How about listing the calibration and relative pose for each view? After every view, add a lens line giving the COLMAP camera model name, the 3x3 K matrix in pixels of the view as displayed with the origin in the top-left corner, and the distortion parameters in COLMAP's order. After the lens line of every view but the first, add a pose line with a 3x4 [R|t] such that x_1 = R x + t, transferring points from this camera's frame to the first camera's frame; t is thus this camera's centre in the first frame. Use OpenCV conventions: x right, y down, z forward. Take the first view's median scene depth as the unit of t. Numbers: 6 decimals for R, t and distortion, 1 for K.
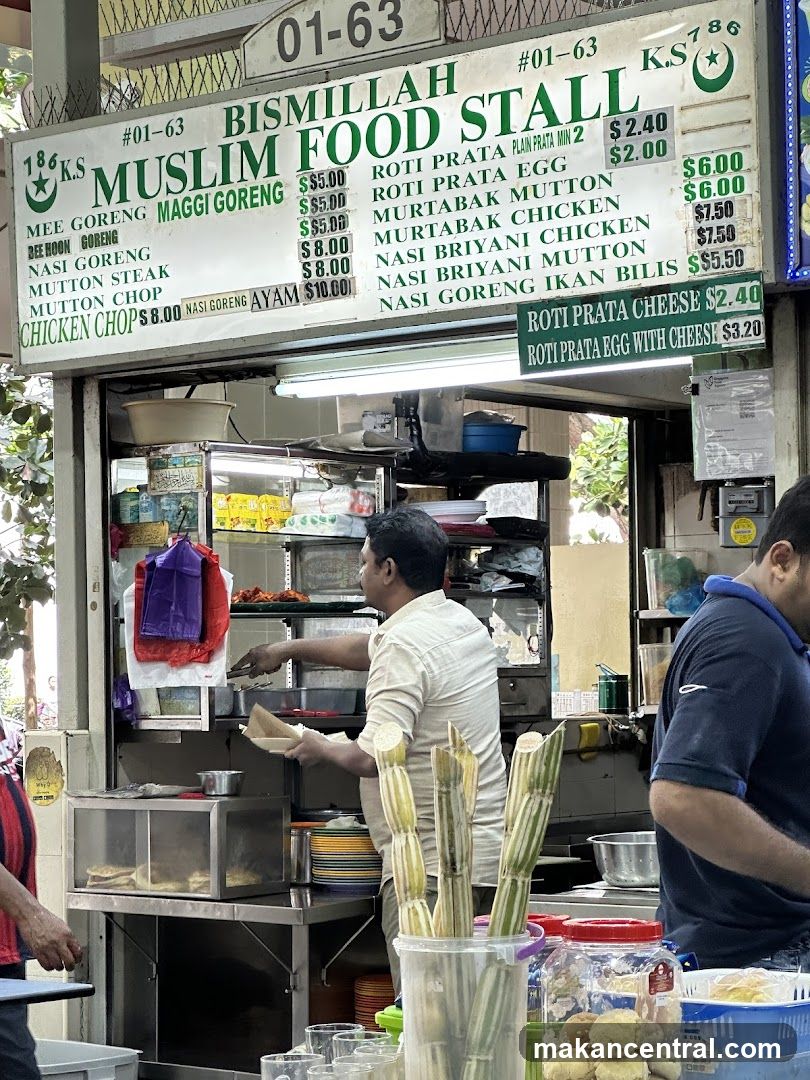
lens RADIAL K [[2755.6, 0, 405.0], [0, 2755.6, 540.0], [0, 0, 1]] dist [-0.358322, 10.649808]
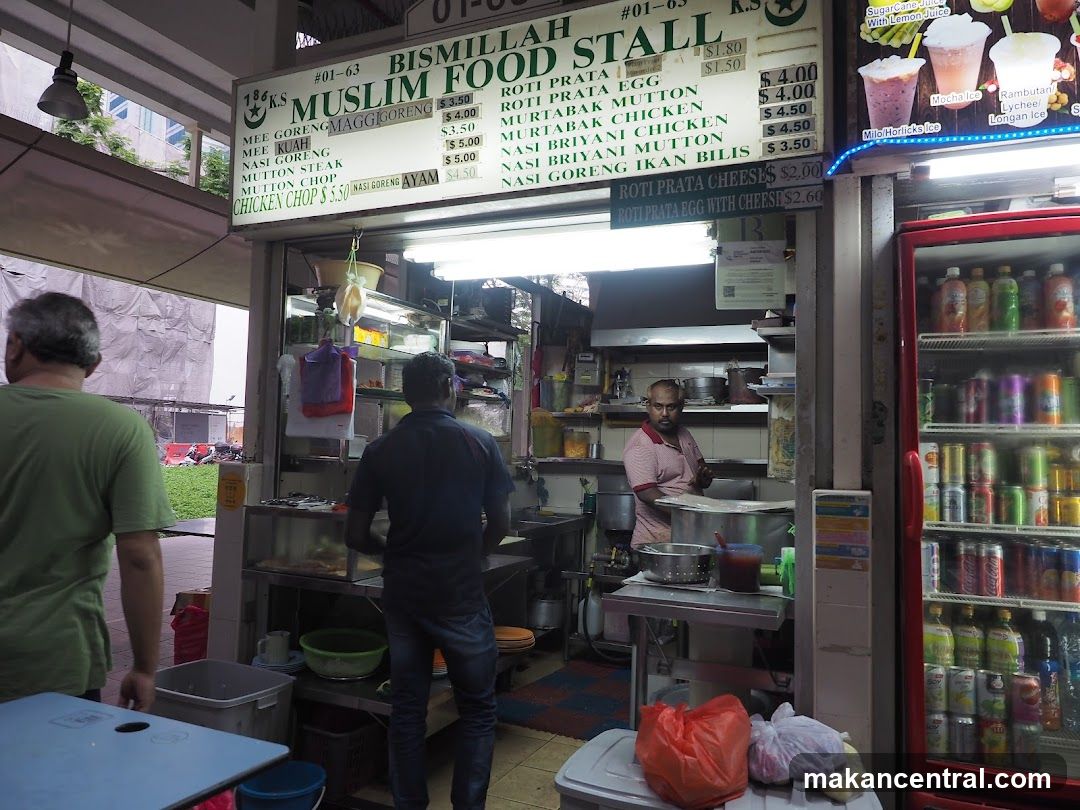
lens RADIAL K [[801.8, 0, 545.5], [0, 801.8, 383.1], [0, 0, 1]] dist [0.002457, -0.004253]
pose [[0.966517, 0.059086, 0.249707, -0.087211], [-0.053183, 0.998124, -0.030326, 0.032589], [-0.251030, 0.016030, 0.967846, 0.588317]]
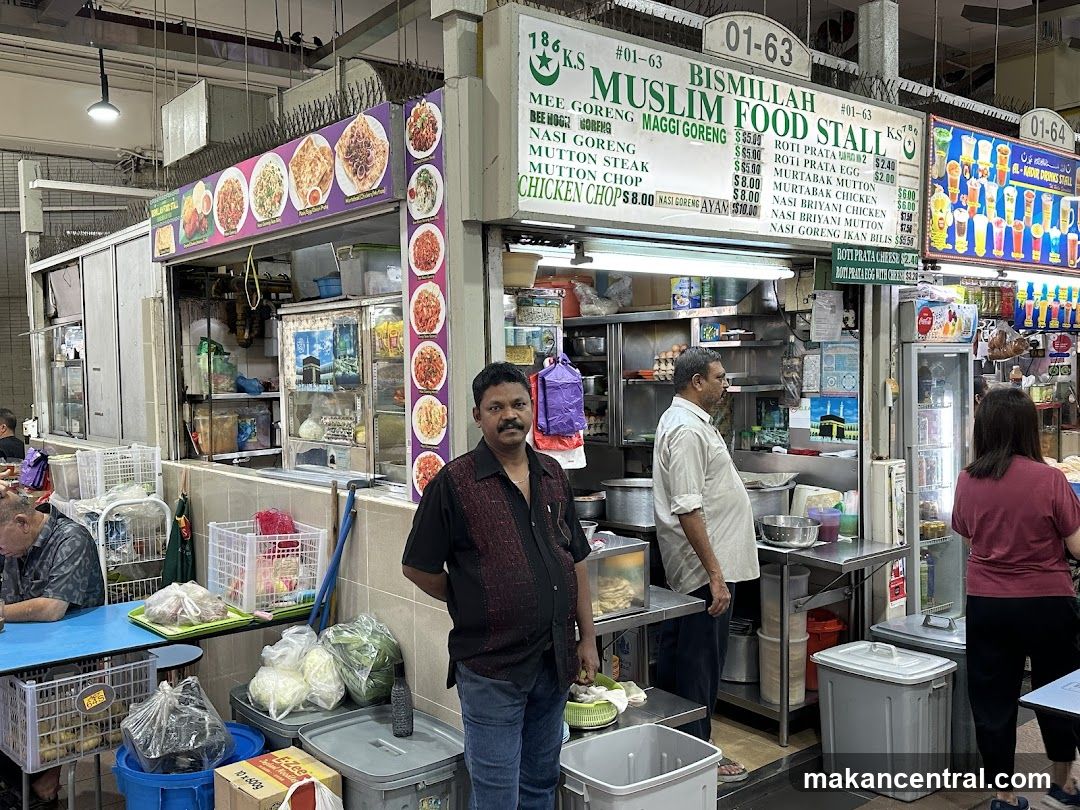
lens RADIAL K [[986.0, 0, 540.0], [0, 986.0, 405.0], [0, 0, 1]] dist [0.211448, -0.476049]
pose [[0.191596, -0.032770, 0.980927, -0.633378], [-0.040476, 0.998328, 0.041257, 0.002227], [-0.980639, -0.047609, 0.189949, 1.024255]]
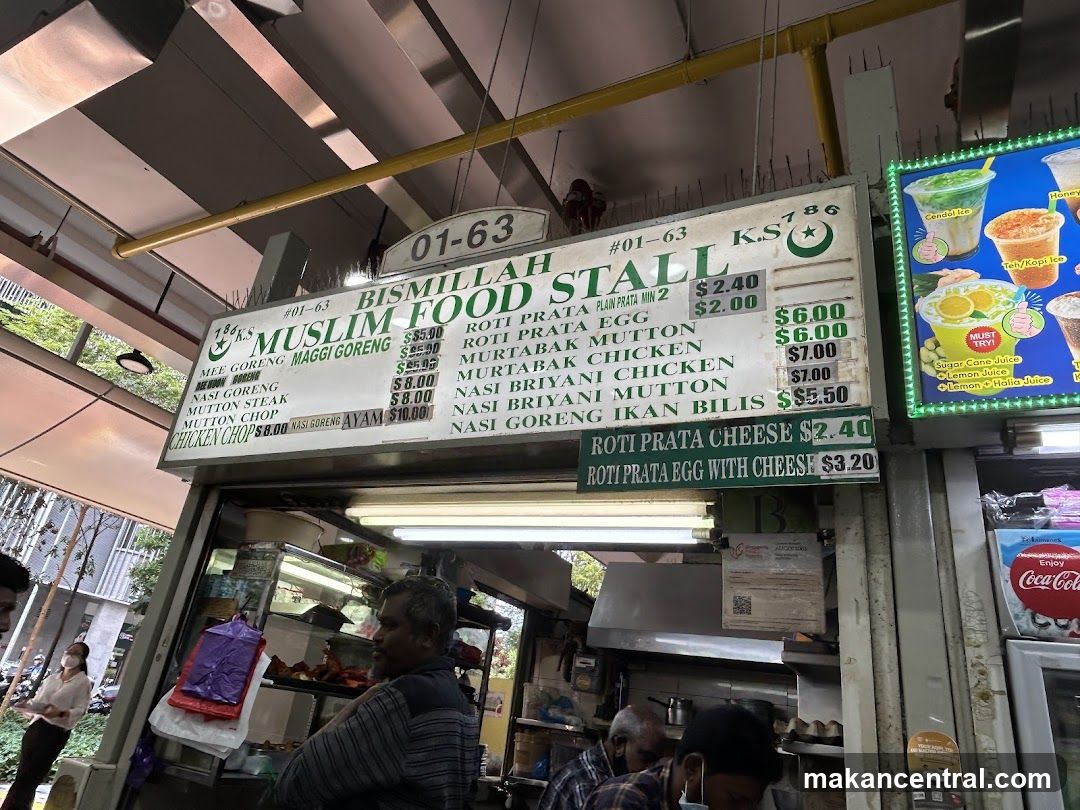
lens RADIAL K [[686.0, 0, 540.0], [0, 686.0, 405.0], [0, 0, 1]] dist [0.013301, -0.002316]
pose [[0.965225, 0.222441, 0.137333, -0.014868], [-0.157622, 0.914305, -0.373097, 0.009310], [-0.208557, 0.338475, 0.917572, 0.724450]]
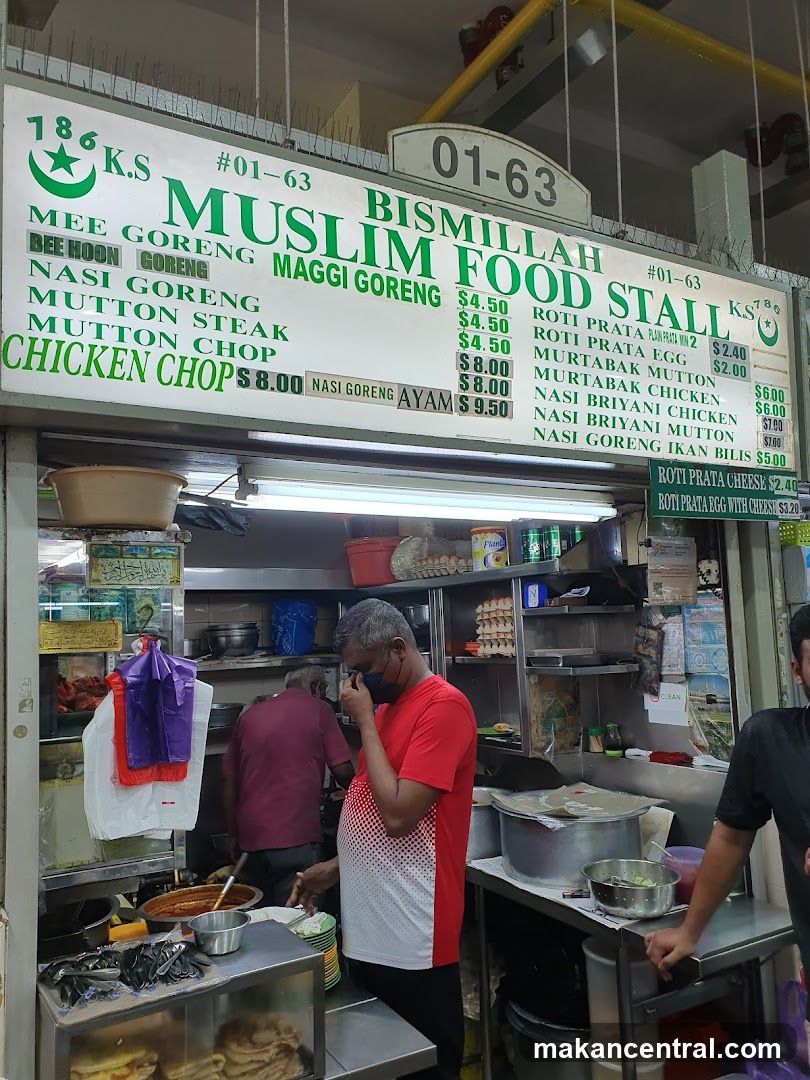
lens RADIAL K [[816.0, 0, 377.7], [0, 816.0, 548.6], [0, 0, 1]] dist [0.055849, -0.113771]
pose [[0.371283, 0.097628, 0.923373, -0.330215], [-0.021960, 0.995102, -0.096382, -0.006935], [-0.928260, 0.015508, 0.371609, 0.944818]]
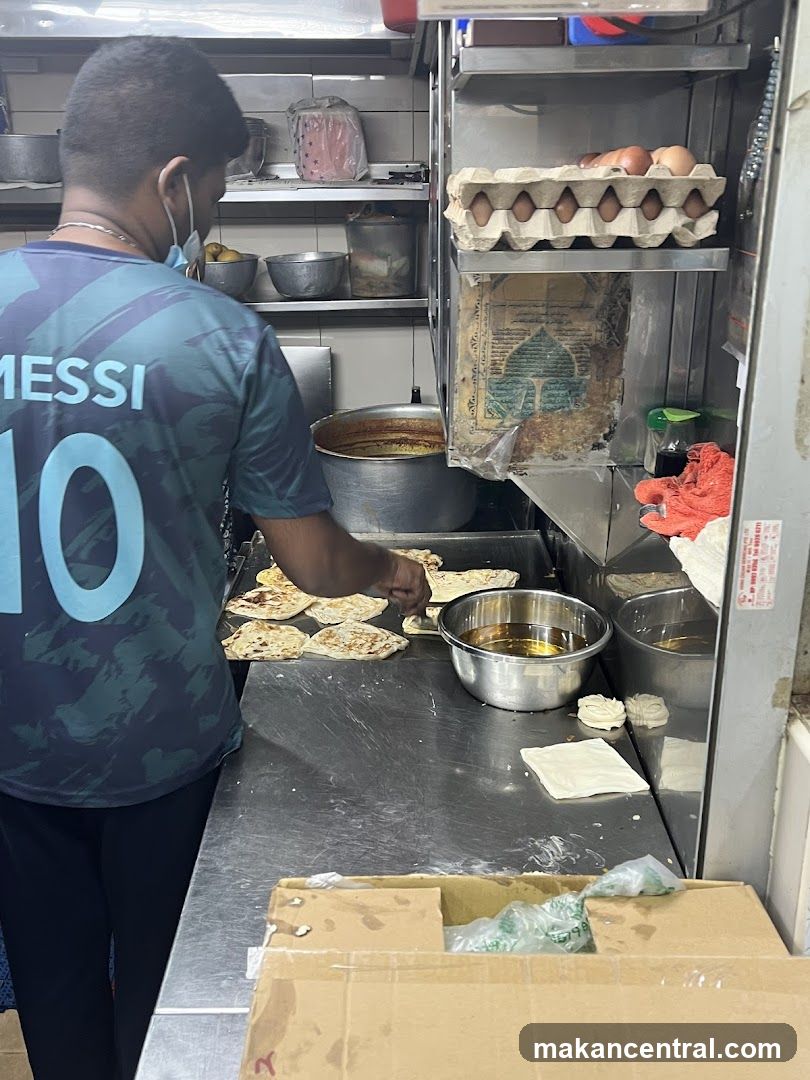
lens RADIAL K [[1046.0, 0, 392.3], [0, 1046.0, 548.1], [0, 0, 1]] dist [0.004084, 0.000408]
pose [[0.778091, -0.219539, 0.588538, 0.012553], [-0.029348, 0.923208, 0.383179, -0.010510], [-0.627466, -0.315420, 0.711897, 0.863695]]
